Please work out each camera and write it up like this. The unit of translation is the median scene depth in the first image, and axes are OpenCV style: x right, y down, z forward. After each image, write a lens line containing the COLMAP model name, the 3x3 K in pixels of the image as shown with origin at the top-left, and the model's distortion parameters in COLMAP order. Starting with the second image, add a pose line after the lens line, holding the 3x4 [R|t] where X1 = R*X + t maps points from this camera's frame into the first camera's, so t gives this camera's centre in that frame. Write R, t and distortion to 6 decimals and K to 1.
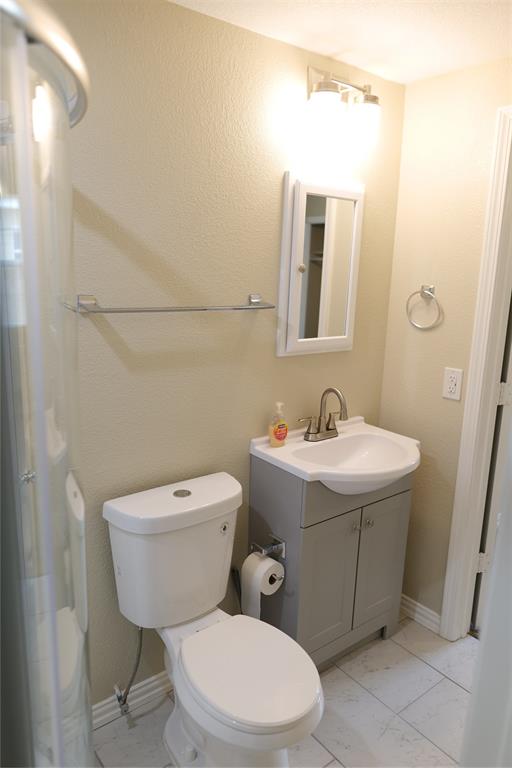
lens RADIAL K [[531.7, 0, 256.0], [0, 531.7, 384.0], [0, 0, 1]] dist [-0.004531, 0.003648]
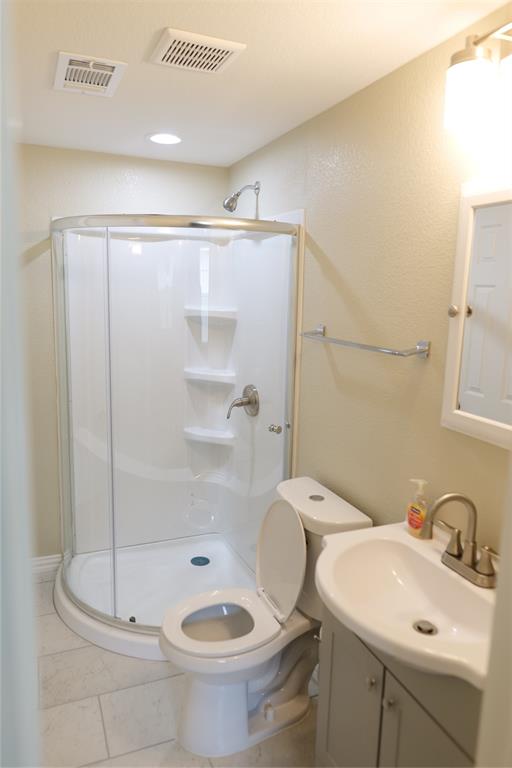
lens RADIAL K [[531.7, 0, 256.0], [0, 531.7, 384.0], [0, 0, 1]] dist [-0.004531, 0.003648]
pose [[-0.272056, 0.129996, -0.953460, 0.941899], [-0.224535, 0.954907, 0.194261, -0.222810], [0.935719, 0.266935, -0.230599, 1.031274]]
